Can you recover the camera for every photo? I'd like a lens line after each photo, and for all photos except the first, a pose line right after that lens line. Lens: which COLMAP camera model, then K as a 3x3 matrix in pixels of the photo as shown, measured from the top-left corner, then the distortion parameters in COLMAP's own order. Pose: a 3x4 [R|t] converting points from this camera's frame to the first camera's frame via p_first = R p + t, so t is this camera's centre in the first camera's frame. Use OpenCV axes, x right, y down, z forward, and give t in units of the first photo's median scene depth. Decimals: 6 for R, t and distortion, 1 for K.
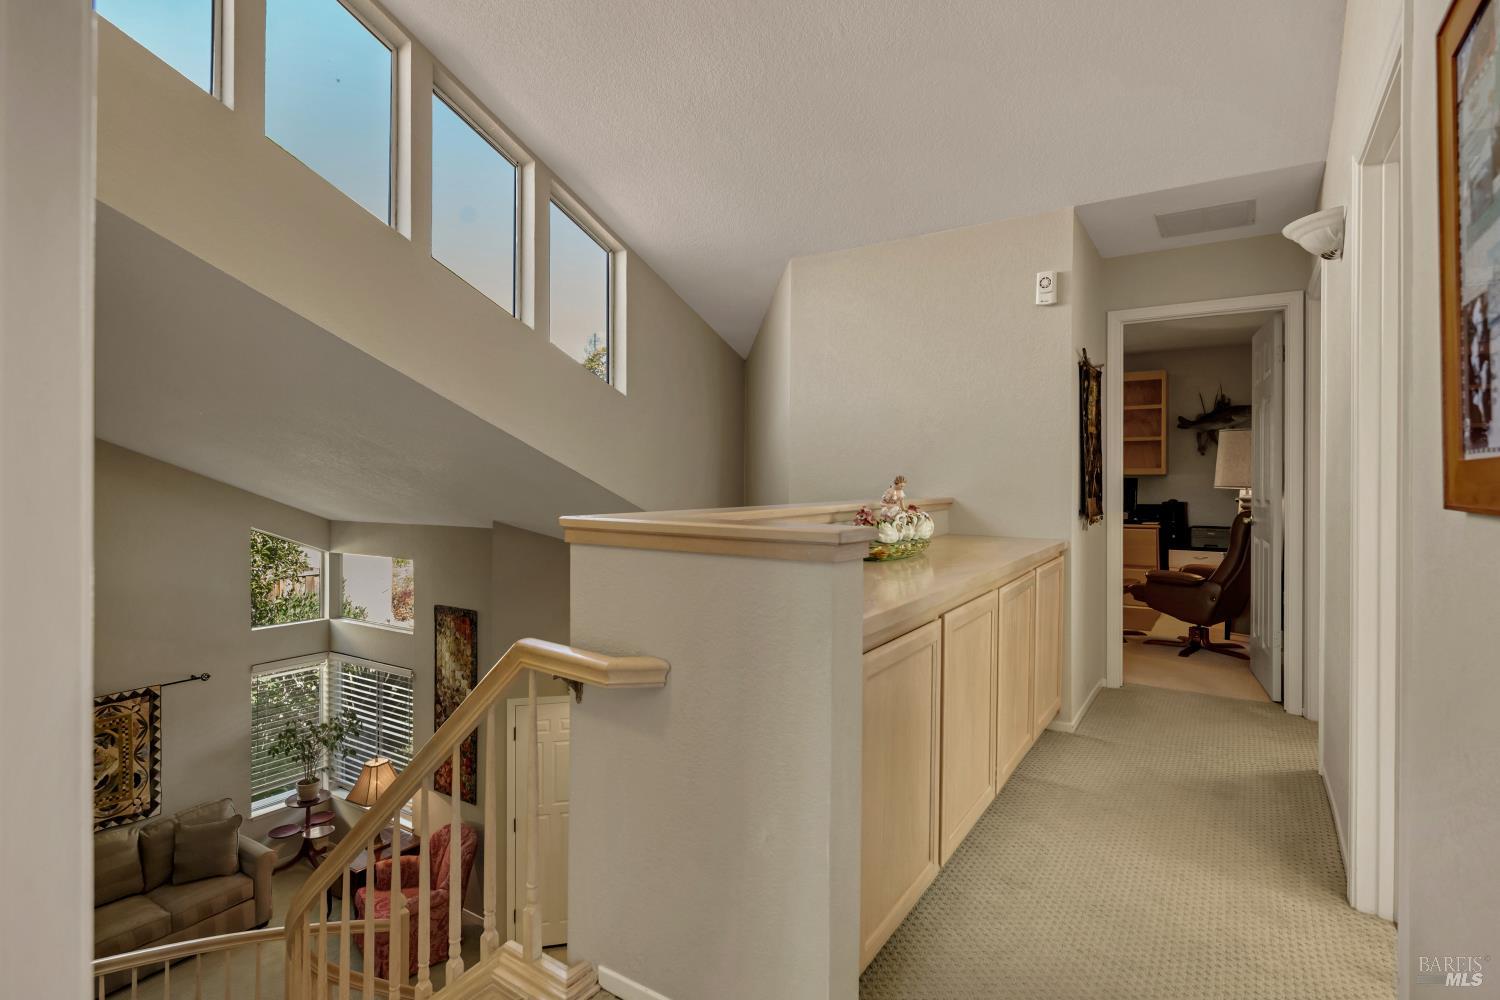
lens RADIAL K [[765.8, 0, 751.4], [0, 765.8, 468.8], [0, 0, 1]] dist [-0.001982, -0.000395]
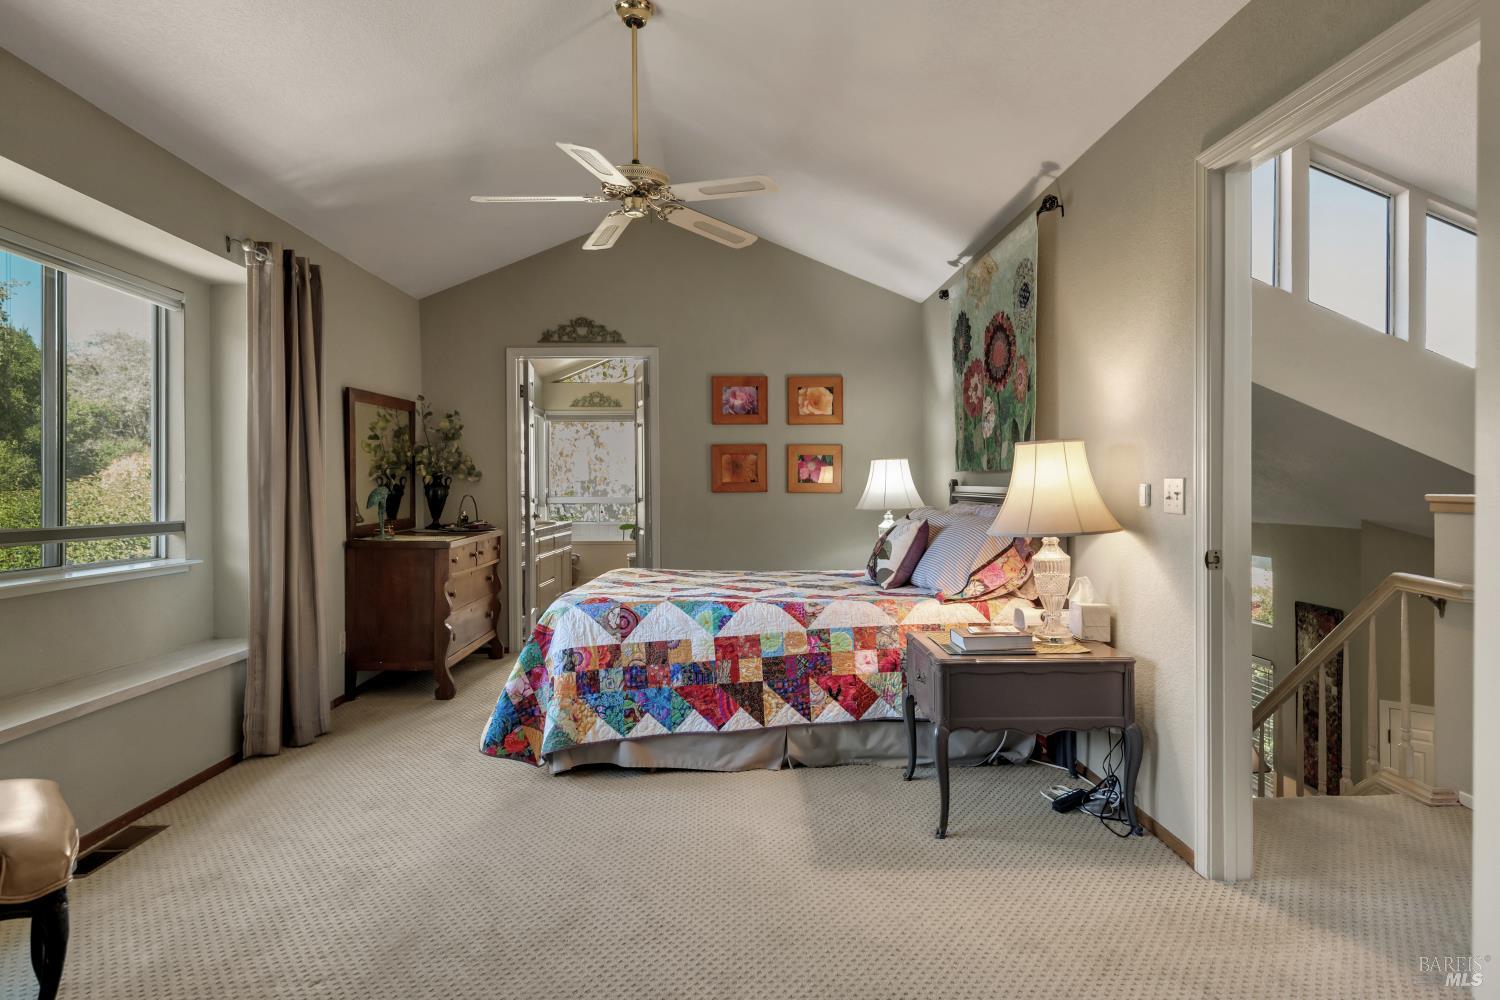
lens RADIAL K [[823.9, 0, 755.3], [0, 823.9, 480.2], [0, 0, 1]] dist [0.001415, 0.000141]
pose [[0.579634, -0.002567, -0.814873, 0.267966], [0.008994, 0.999954, 0.003247, 0.012229], [0.814828, -0.009211, 0.579630, -0.888027]]
